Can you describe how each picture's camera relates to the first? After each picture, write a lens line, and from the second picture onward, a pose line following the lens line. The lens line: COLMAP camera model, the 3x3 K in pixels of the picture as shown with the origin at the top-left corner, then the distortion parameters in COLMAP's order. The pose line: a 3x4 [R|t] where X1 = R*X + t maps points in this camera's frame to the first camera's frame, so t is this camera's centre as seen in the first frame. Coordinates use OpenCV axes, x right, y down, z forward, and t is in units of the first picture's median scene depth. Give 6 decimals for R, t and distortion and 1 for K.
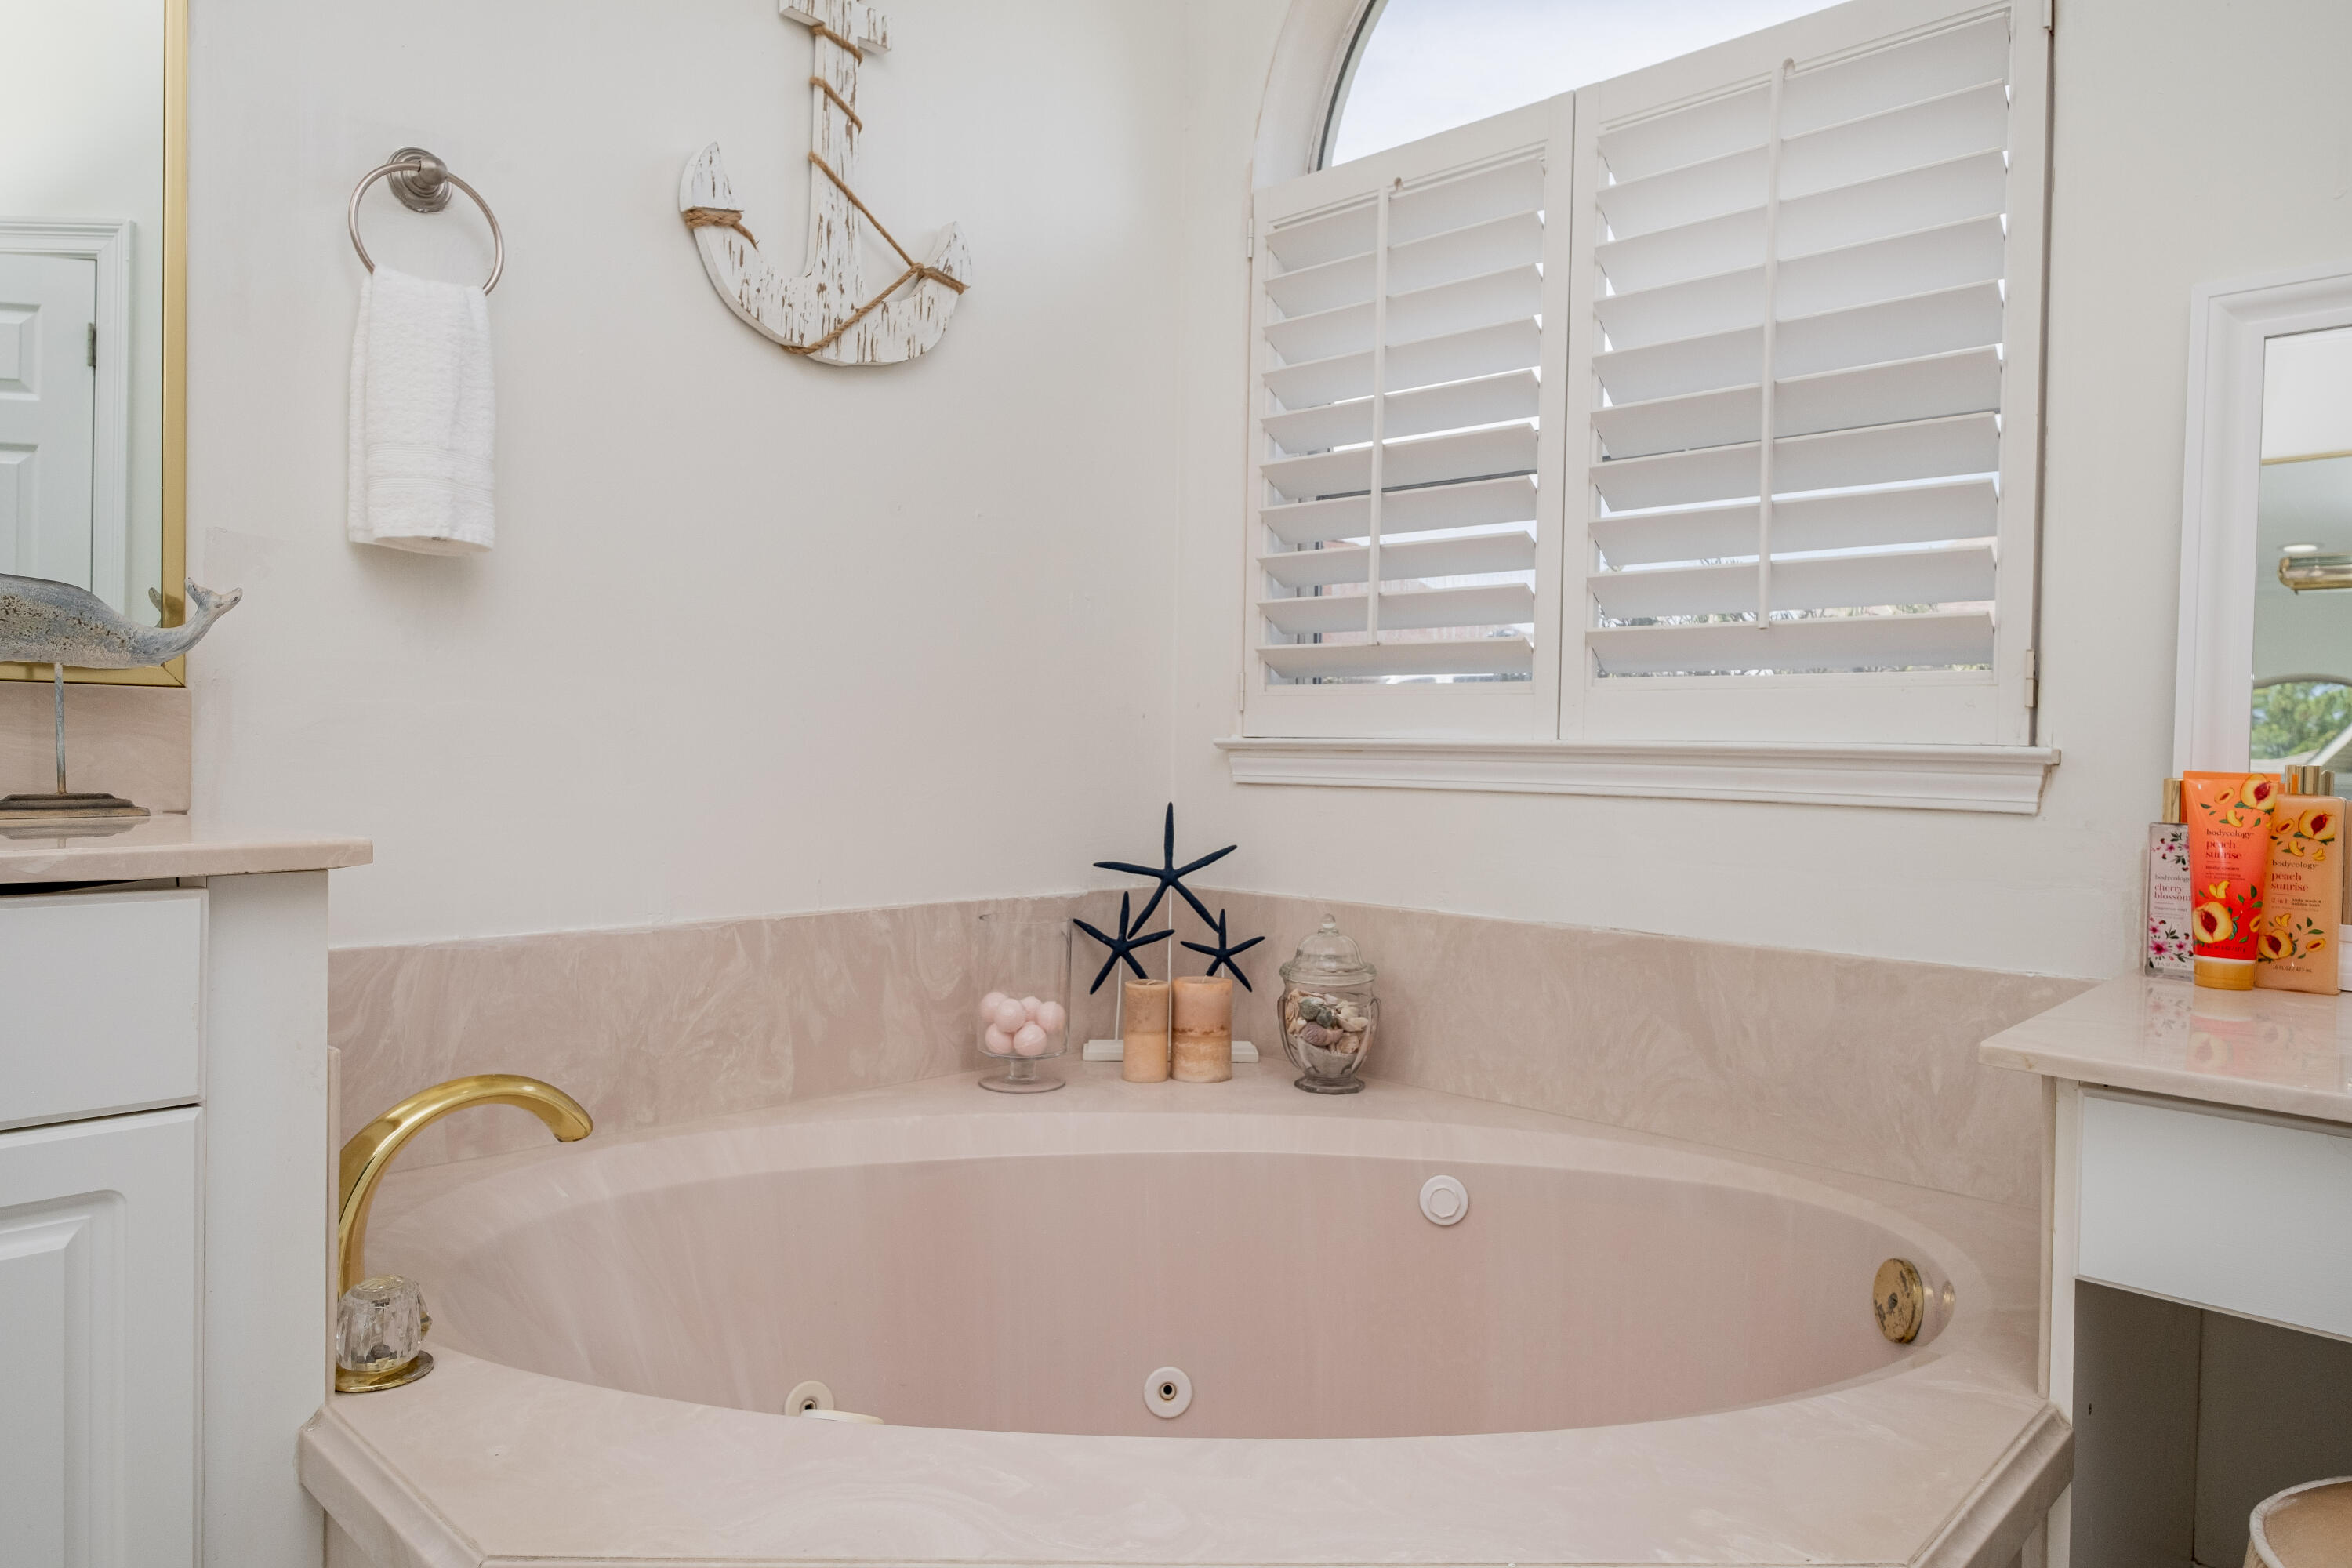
lens RADIAL K [[1463.0, 0, 1186.0], [0, 1463.0, 771.4], [0, 0, 1]] dist [0.000958, 0.001066]
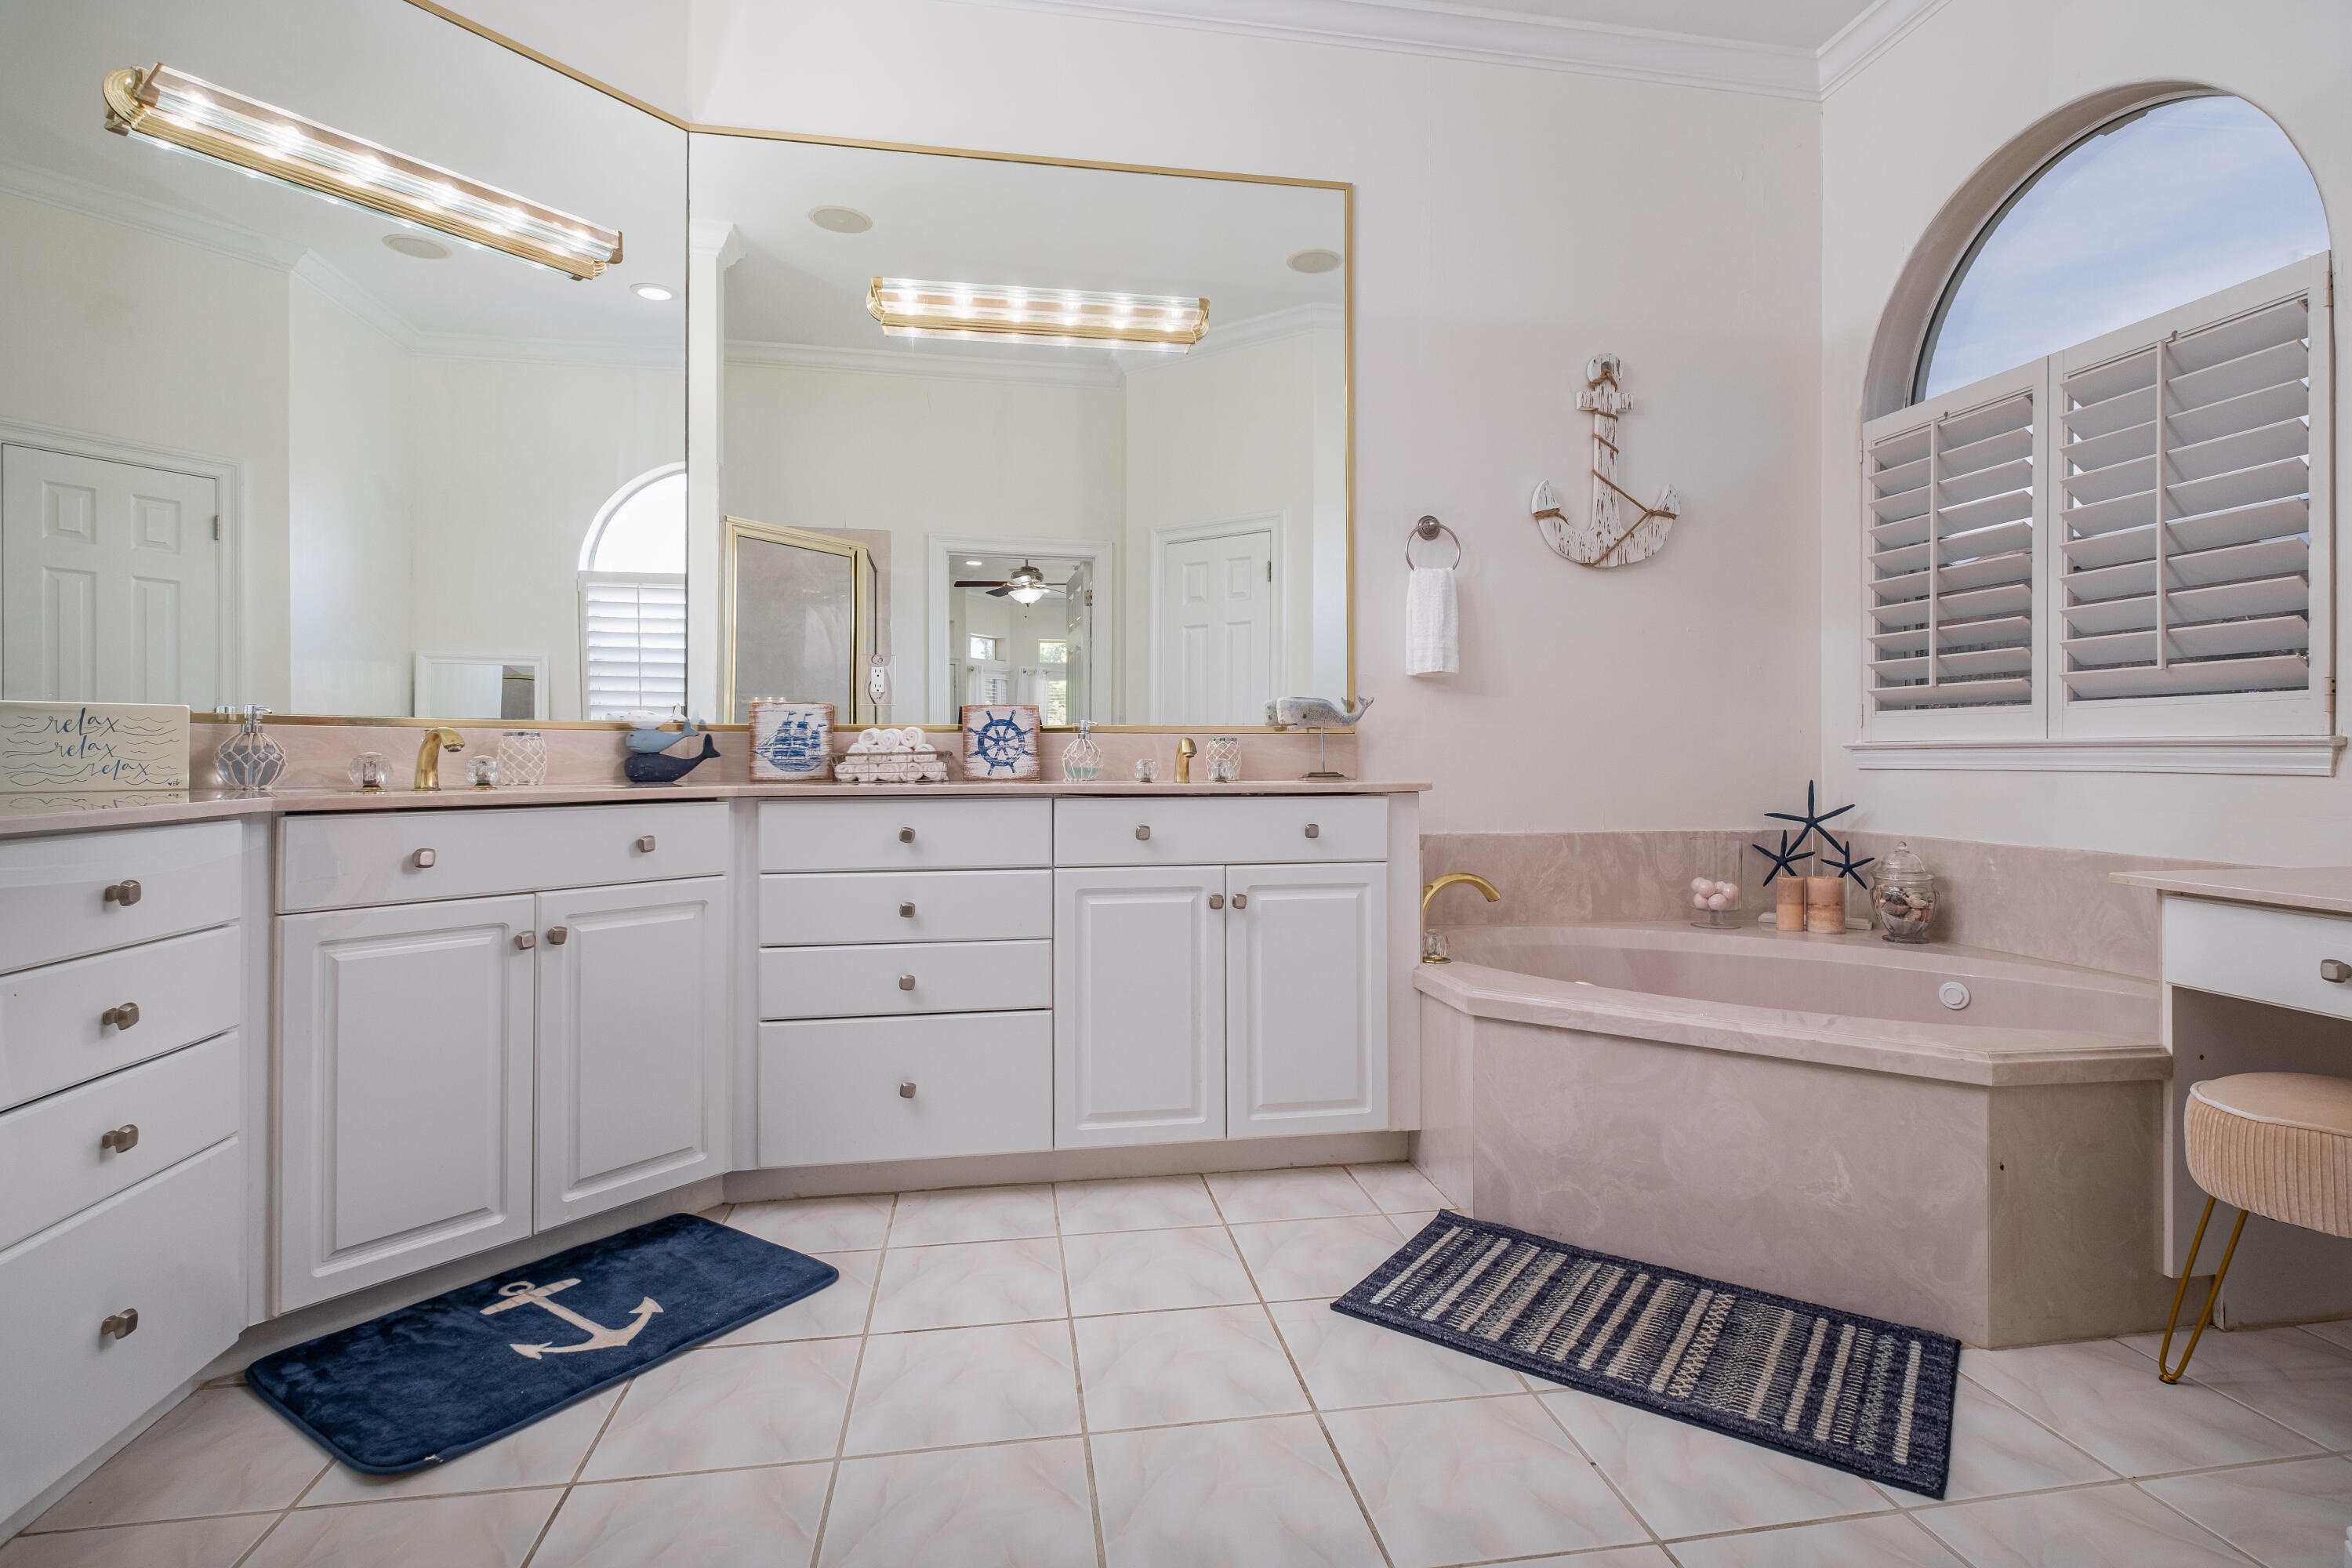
lens RADIAL K [[1161.8, 0, 1189.6], [0, 1161.8, 755.9], [0, 0, 1]] dist [-0.001451, -0.000612]
pose [[0.802327, -0.019050, -0.596581, 0.264948], [0.007221, 0.999727, -0.022211, 0.021687], [0.596841, 0.013512, 0.802246, -0.677309]]
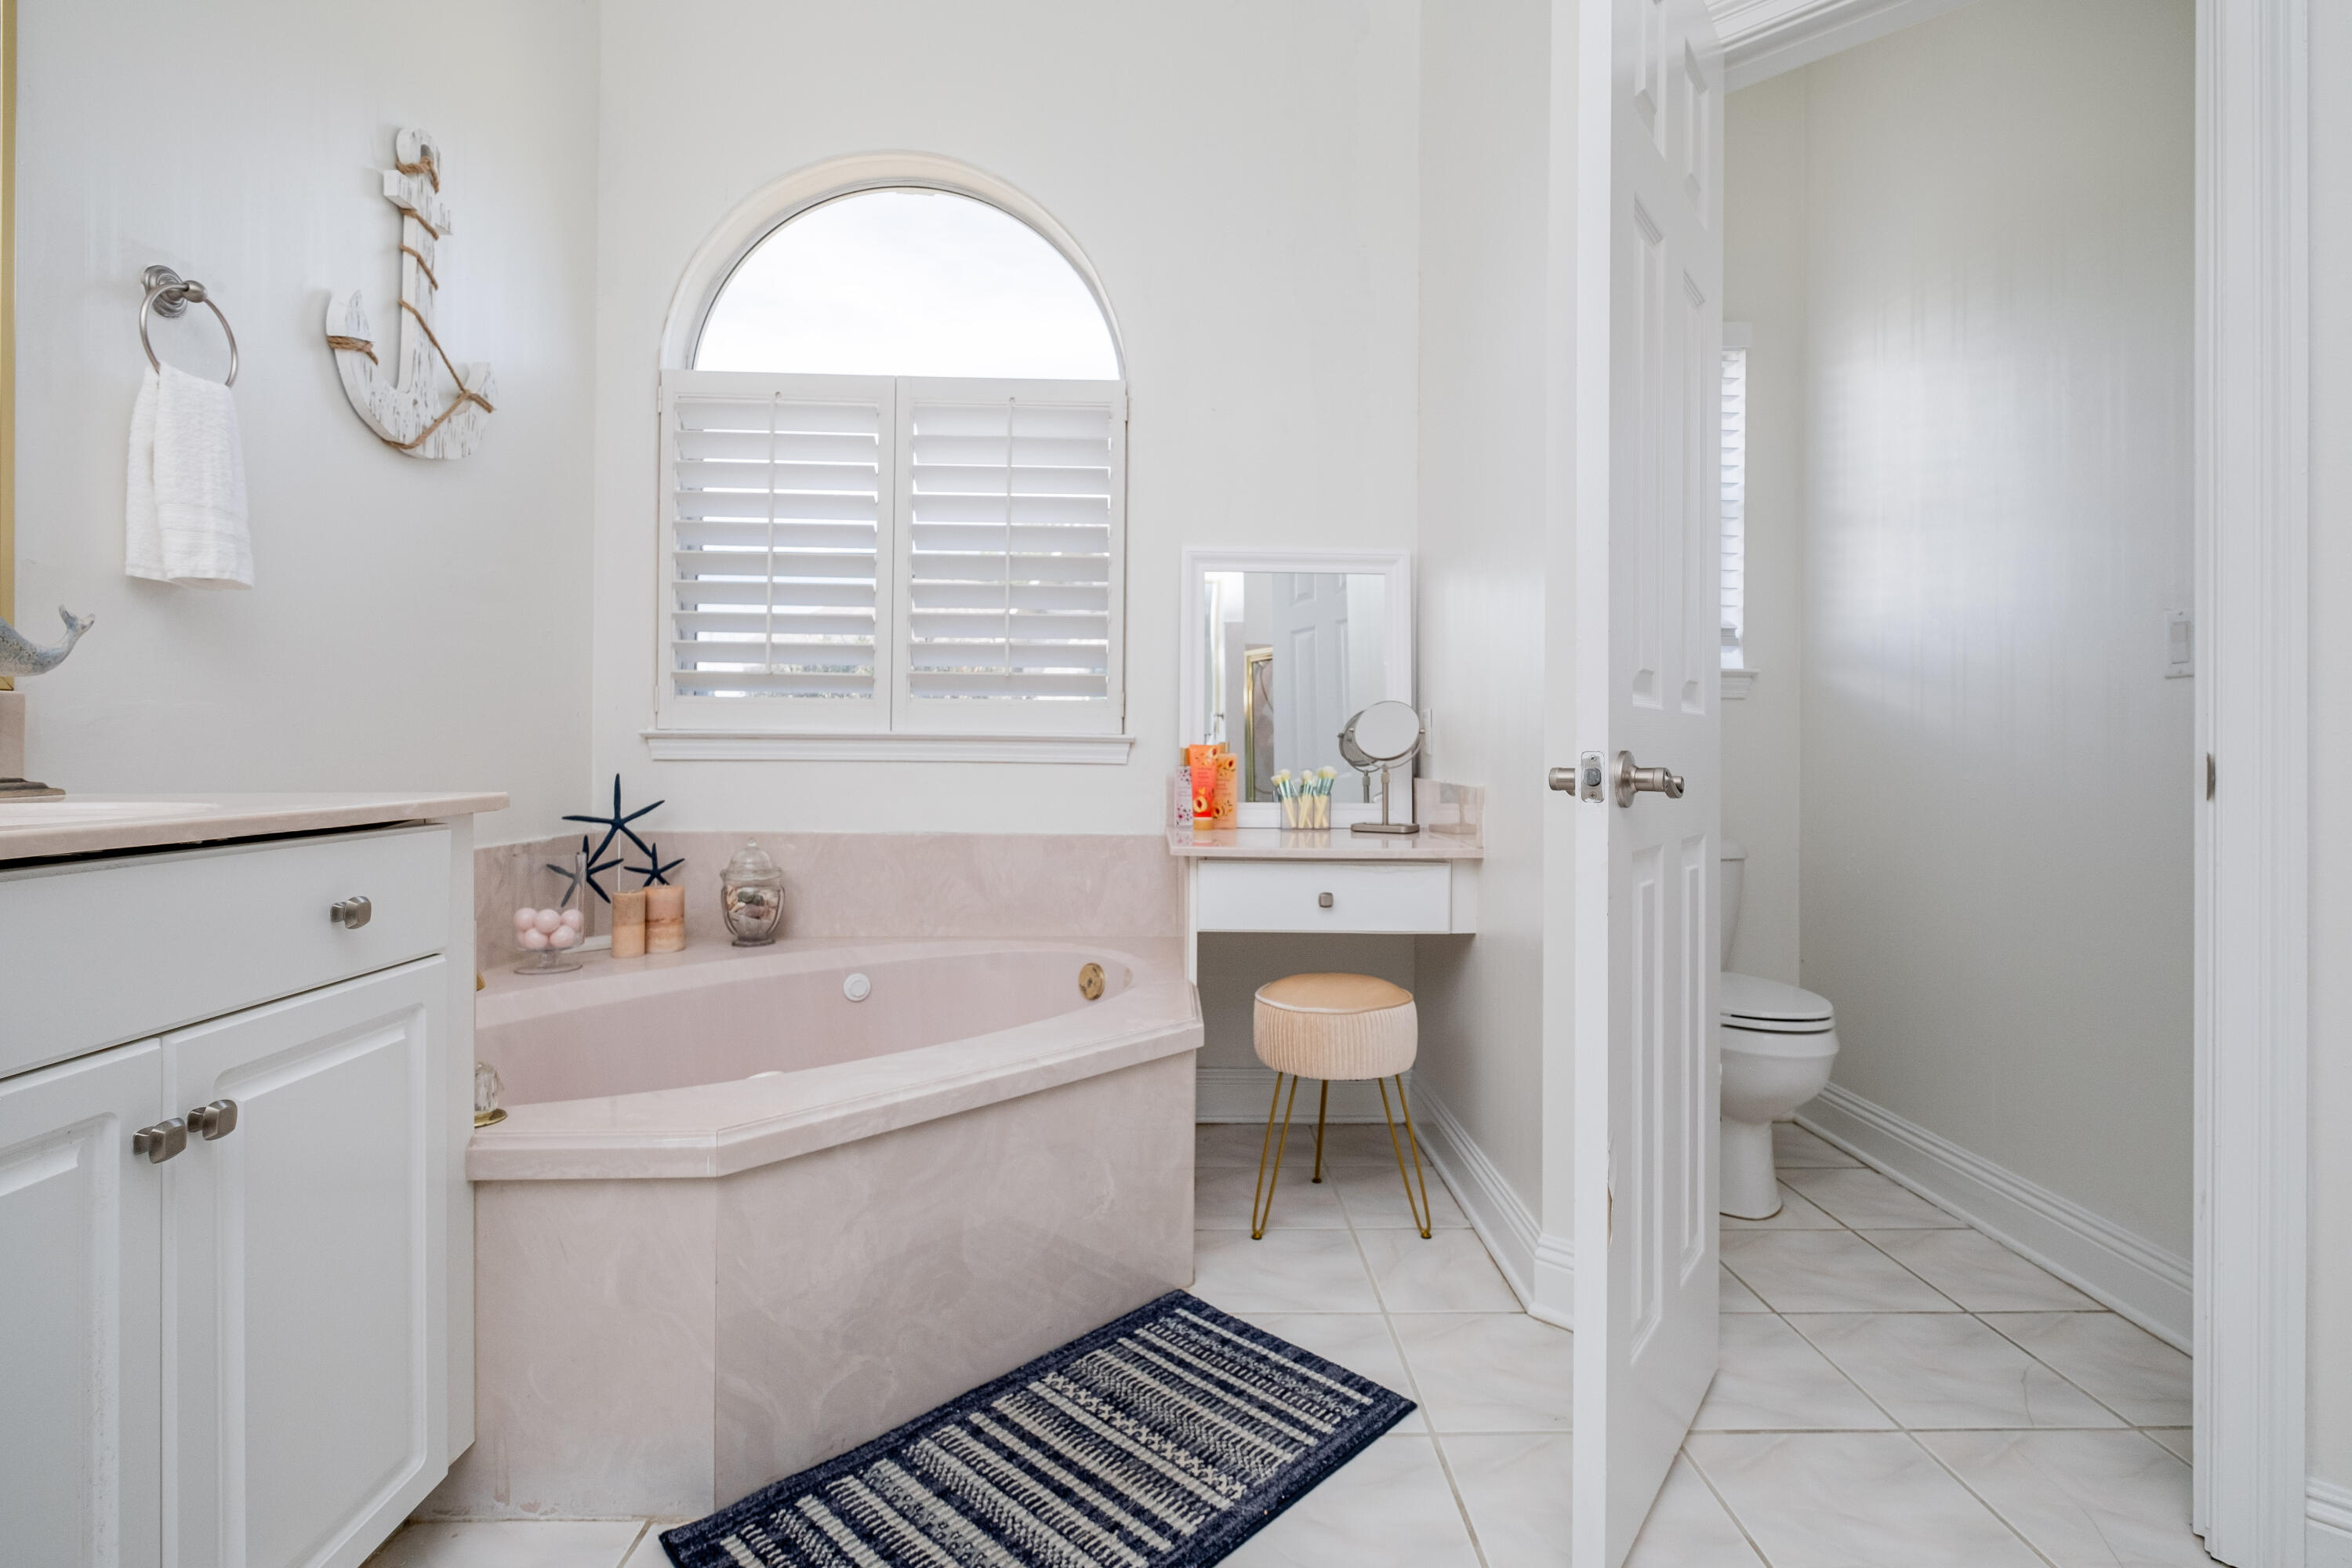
lens RADIAL K [[1125.6, 0, 1195.4], [0, 1125.6, 755.0], [0, 0, 1]] dist [-0.000856, -0.000232]
pose [[0.704791, -0.016306, 0.709228, -0.480978], [0.013695, 0.999862, 0.009379, 0.000222], [-0.709283, 0.003102, 0.704917, -0.257153]]
